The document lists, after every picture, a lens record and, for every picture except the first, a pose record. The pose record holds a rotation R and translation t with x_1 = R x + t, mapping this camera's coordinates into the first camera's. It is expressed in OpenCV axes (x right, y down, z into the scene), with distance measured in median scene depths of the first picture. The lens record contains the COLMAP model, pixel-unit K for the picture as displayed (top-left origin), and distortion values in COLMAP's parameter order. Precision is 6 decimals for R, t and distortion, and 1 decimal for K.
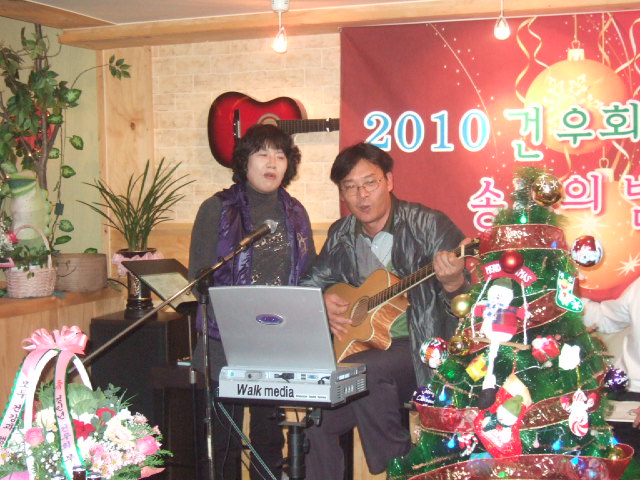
lens RADIAL K [[969.4, 0, 343.3], [0, 969.4, 236.5], [0, 0, 1]] dist [-0.081736, 0.000000]
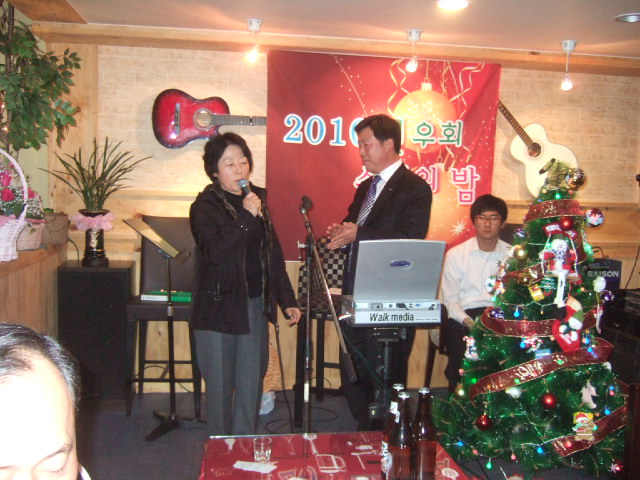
lens RADIAL K [[640.3, 0, 300.2], [0, 640.3, 246.1], [0, 0, 1]] dist [-0.051048, 0.000000]
pose [[0.897395, -0.007602, 0.441162, -0.379336], [-0.021234, 0.997949, 0.060391, 0.005511], [-0.440716, -0.063562, 0.895393, 0.166023]]
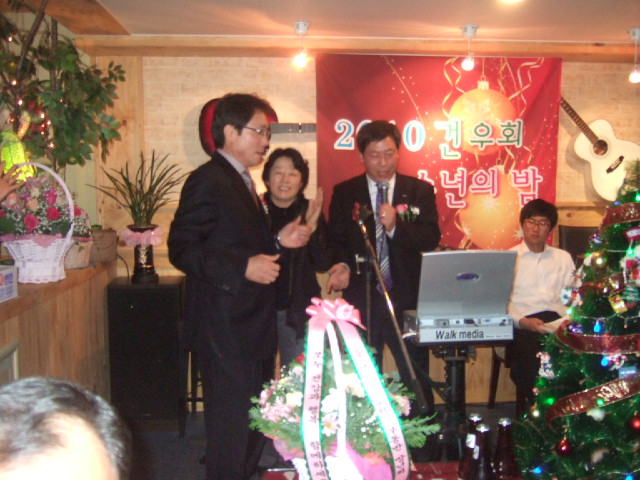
lens RADIAL K [[640.3, 0, 303.8], [0, 640.3, 248.0], [0, 0, 1]] dist [-0.051048, 0.000000]
pose [[0.925983, -0.028076, 0.376519, -0.369838], [0.008072, 0.998476, 0.054601, 0.000386], [-0.377478, -0.047521, 0.924799, 0.202470]]
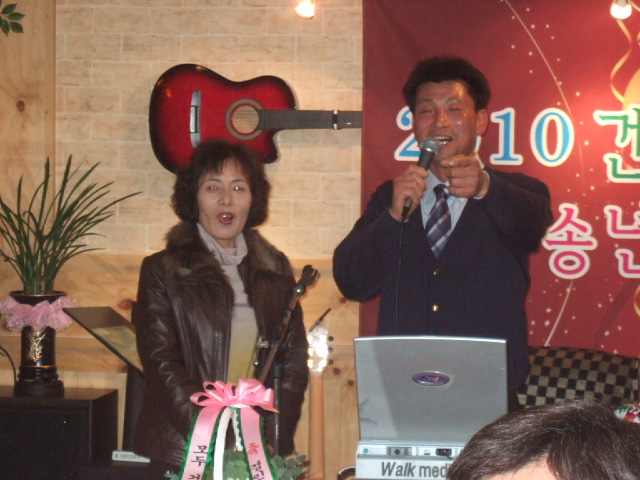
lens RADIAL K [[1737.8, 0, 334.4], [0, 1737.8, 261.0], [0, 0, 1]] dist [-0.000251, 0.000000]
pose [[0.981638, 0.026754, 0.188868, -0.269550], [-0.023287, 0.999518, -0.020552, 0.012957], [-0.189327, 0.015777, 0.981787, -0.241793]]
